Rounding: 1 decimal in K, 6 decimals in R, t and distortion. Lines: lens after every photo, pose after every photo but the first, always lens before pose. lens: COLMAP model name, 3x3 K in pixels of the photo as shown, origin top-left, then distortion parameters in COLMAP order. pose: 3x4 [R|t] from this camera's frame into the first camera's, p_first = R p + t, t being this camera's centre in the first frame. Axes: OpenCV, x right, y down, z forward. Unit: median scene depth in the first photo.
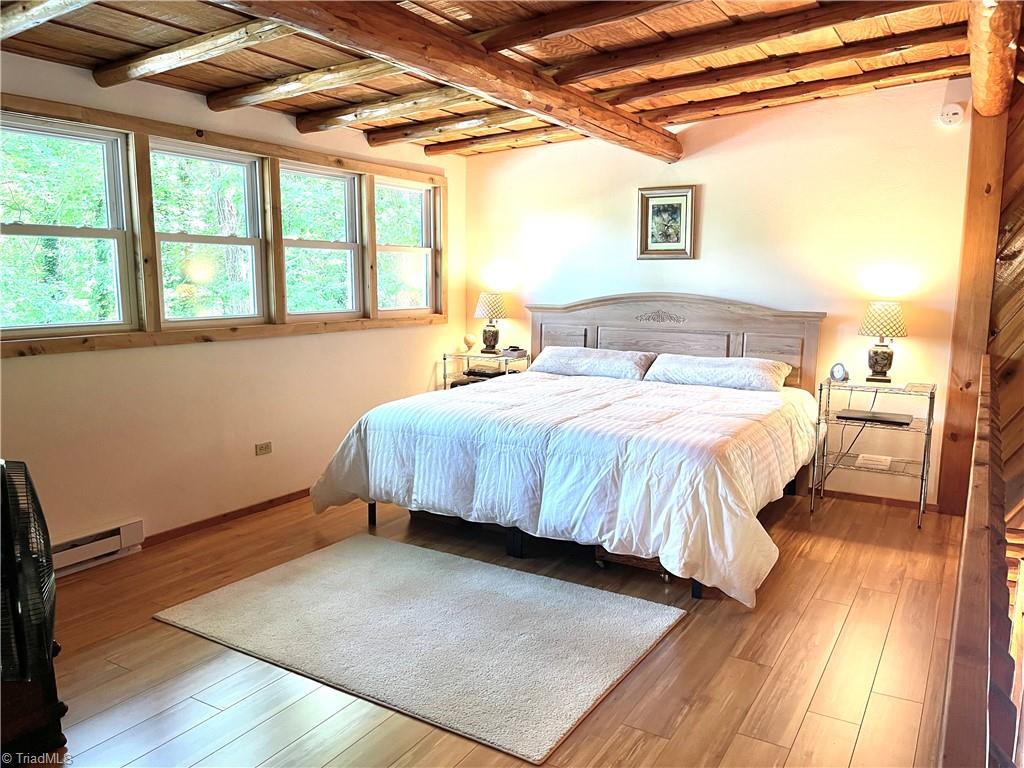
lens RADIAL K [[767.7, 0, 511.9], [0, 767.7, 388.1], [0, 0, 1]] dist [-0.001070, 0.002145]
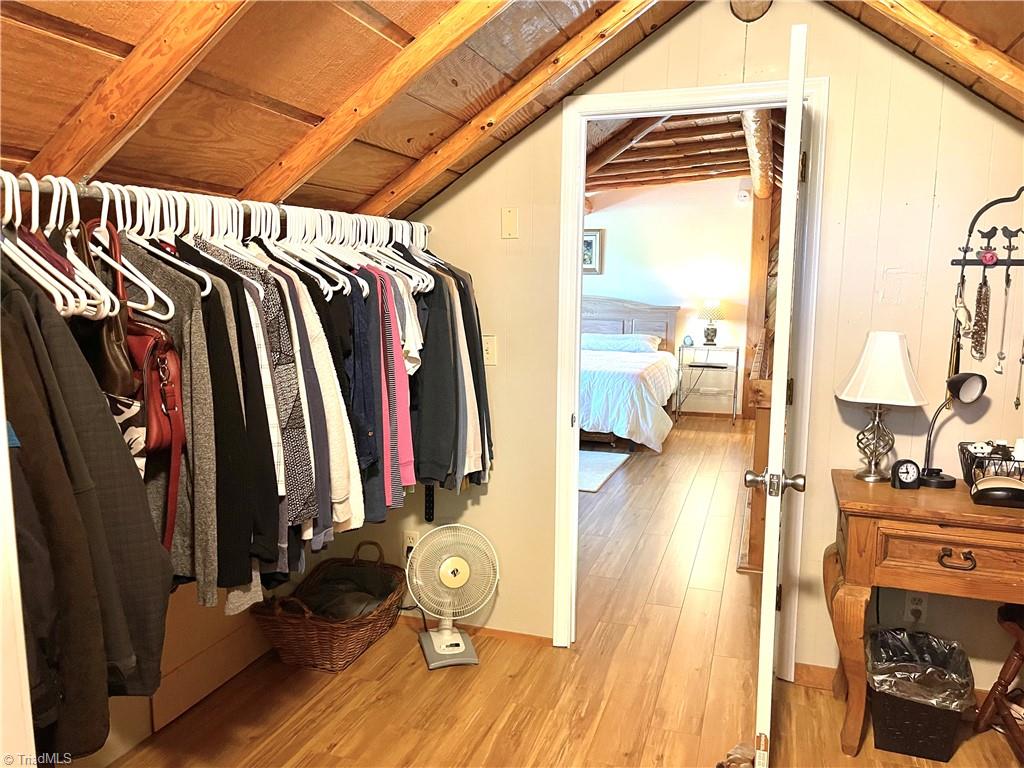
lens RADIAL K [[775.8, 0, 521.1], [0, 775.8, 385.3], [0, 0, 1]] dist [0.058039, -0.061577]
pose [[0.971343, -0.027470, 0.236088, -0.376047], [0.029453, 0.999554, -0.004877, 0.080768], [-0.235849, 0.011691, 0.971720, -0.648571]]
